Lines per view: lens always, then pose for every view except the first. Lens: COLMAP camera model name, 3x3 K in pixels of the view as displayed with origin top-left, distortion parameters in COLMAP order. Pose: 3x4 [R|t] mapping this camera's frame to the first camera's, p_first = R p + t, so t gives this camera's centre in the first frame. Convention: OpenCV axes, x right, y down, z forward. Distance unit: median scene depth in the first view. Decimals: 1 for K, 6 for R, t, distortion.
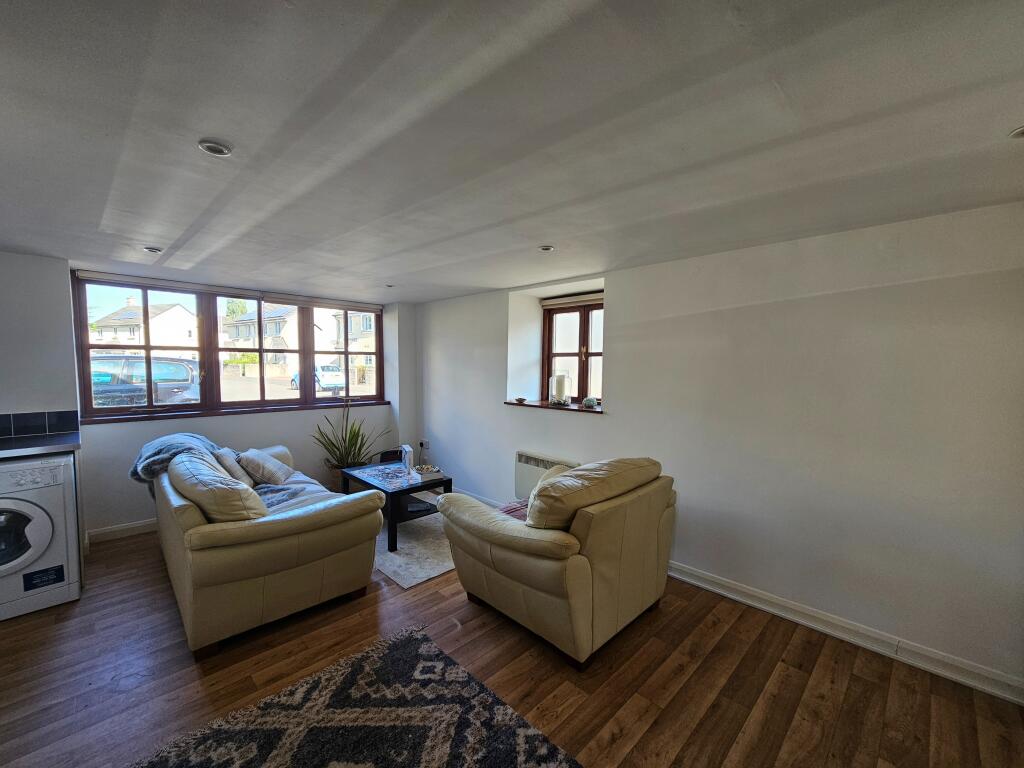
lens RADIAL K [[419.5, 0, 509.9], [0, 419.5, 389.6], [0, 0, 1]] dist [-0.001961, -0.000169]
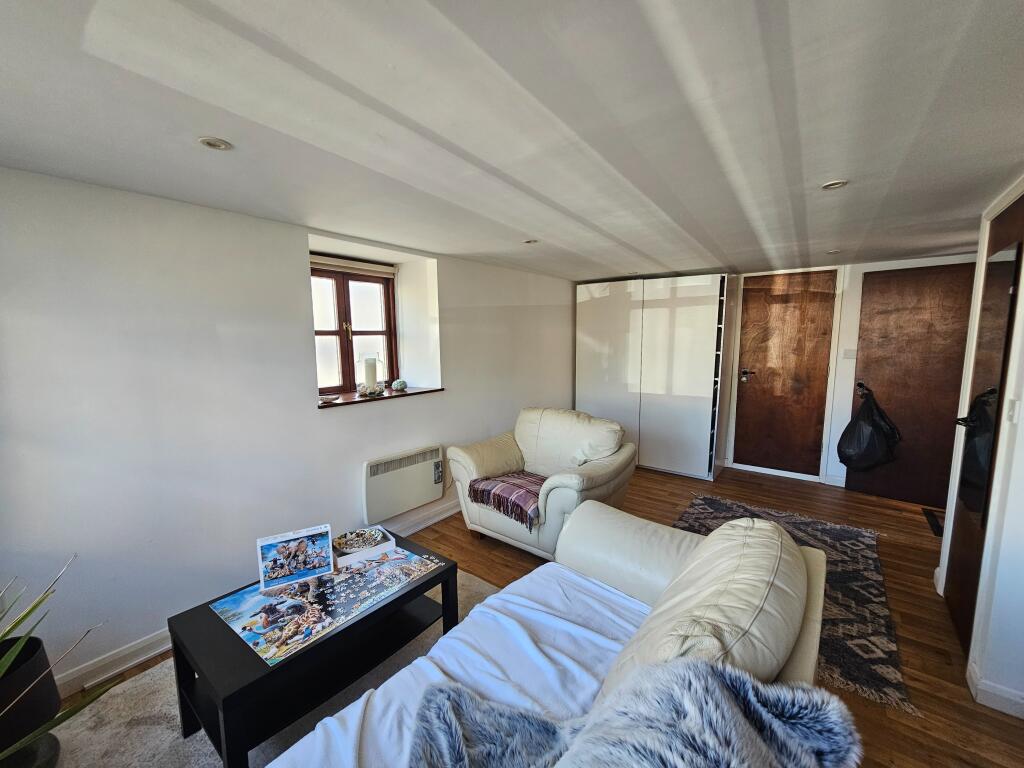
lens RADIAL K [[419.5, 0, 509.9], [0, 419.5, 389.6], [0, 0, 1]] dist [-0.001961, -0.000169]
pose [[-0.119212, -0.132400, 0.984001, -0.742905], [0.065414, 0.987868, 0.140845, -0.073244], [-0.990712, 0.081158, -0.109105, 0.837010]]
